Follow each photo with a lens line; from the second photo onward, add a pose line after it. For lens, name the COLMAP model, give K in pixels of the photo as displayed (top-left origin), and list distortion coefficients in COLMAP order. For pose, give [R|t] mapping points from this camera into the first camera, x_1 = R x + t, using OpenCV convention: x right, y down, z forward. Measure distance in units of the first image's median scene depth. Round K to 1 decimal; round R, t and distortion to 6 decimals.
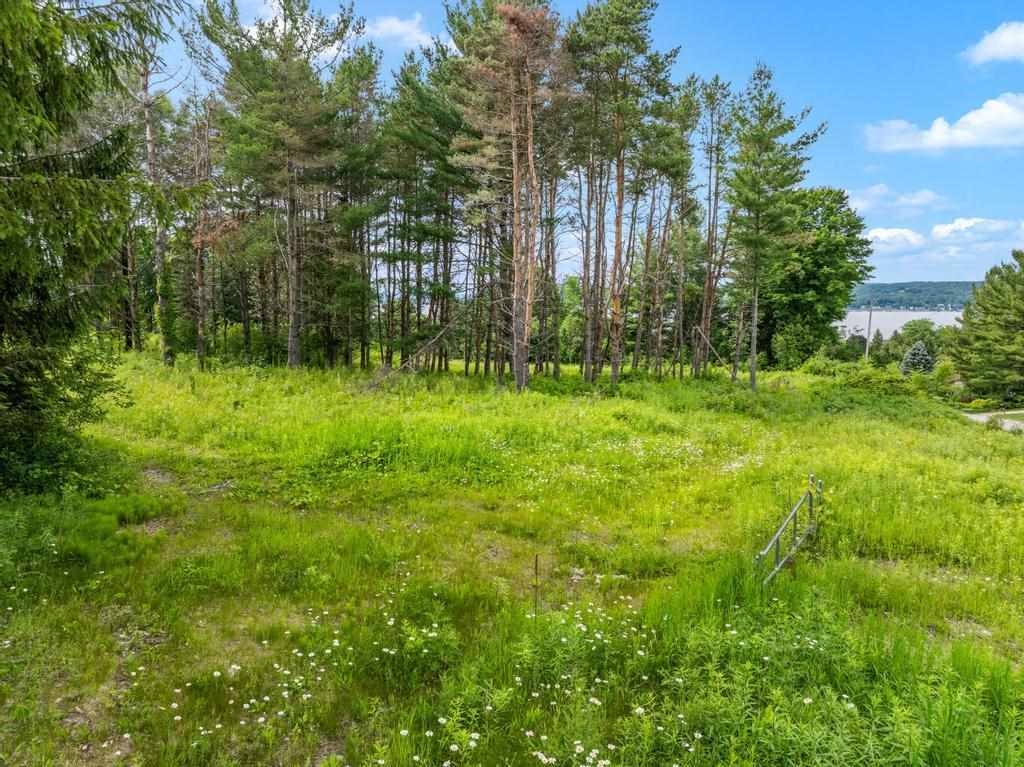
lens RADIAL K [[715.5, 0, 516.1], [0, 715.5, 387.4], [0, 0, 1]] dist [-0.052989, 0.021117]
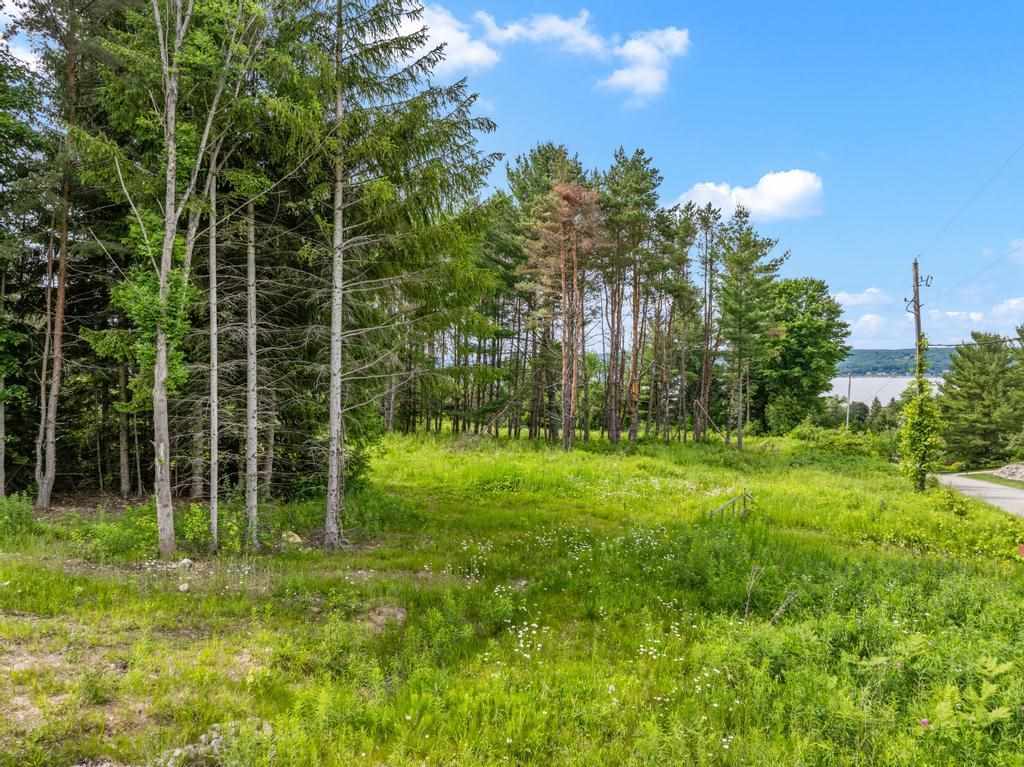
lens RADIAL K [[715.5, 0, 516.1], [0, 715.5, 387.4], [0, 0, 1]] dist [-0.052989, 0.021117]
pose [[0.999950, 0.002666, -0.009678, -0.036469], [-0.003540, 0.995801, -0.091477, 0.004872], [0.009393, 0.091506, 0.995760, -0.177693]]
